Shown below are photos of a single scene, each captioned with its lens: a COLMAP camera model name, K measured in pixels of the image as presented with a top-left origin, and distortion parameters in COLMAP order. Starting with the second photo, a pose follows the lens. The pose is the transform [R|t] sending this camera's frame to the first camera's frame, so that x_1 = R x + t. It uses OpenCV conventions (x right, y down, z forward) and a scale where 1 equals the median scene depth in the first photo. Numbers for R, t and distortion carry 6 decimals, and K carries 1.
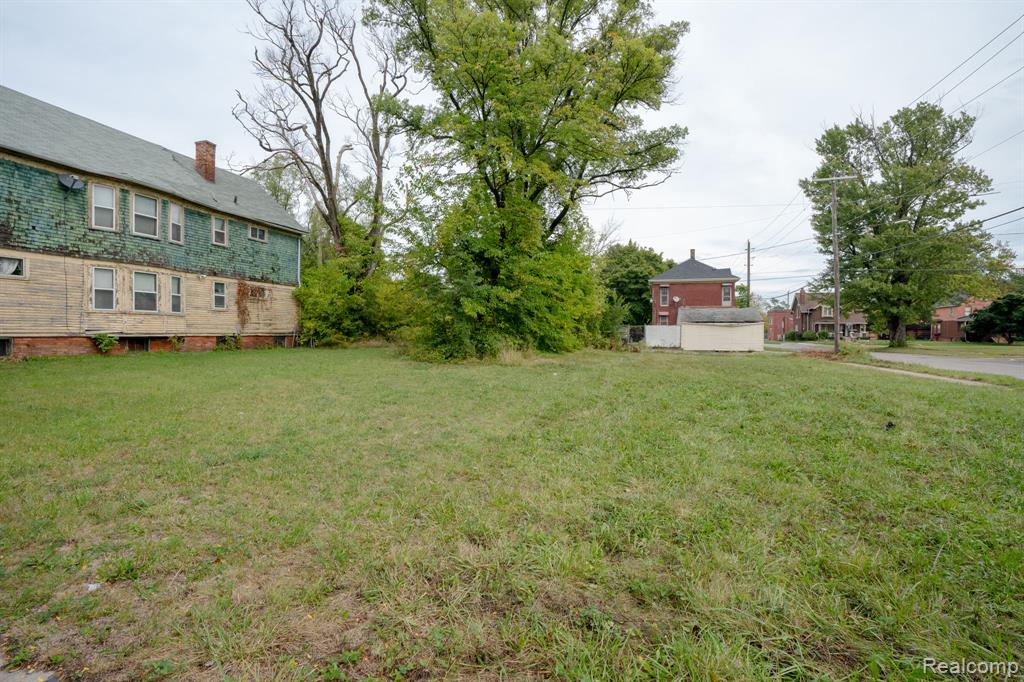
lens RADIAL K [[472.8, 0, 512.0], [0, 472.8, 341.0], [0, 0, 1]] dist [-0.081519, 0.027917]
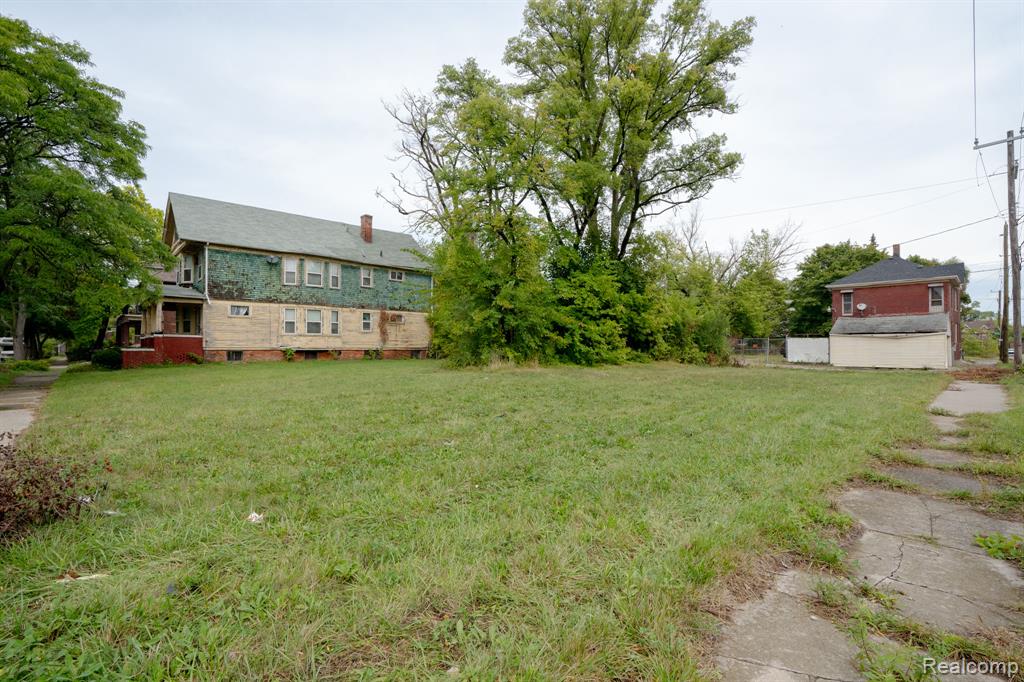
lens RADIAL K [[472.8, 0, 512.0], [0, 472.8, 341.0], [0, 0, 1]] dist [-0.081519, 0.027917]
pose [[0.870239, -0.010047, -0.492528, 0.501882], [-0.005727, 0.999518, -0.030508, 0.003495], [0.492597, 0.029370, 0.869762, -0.056264]]
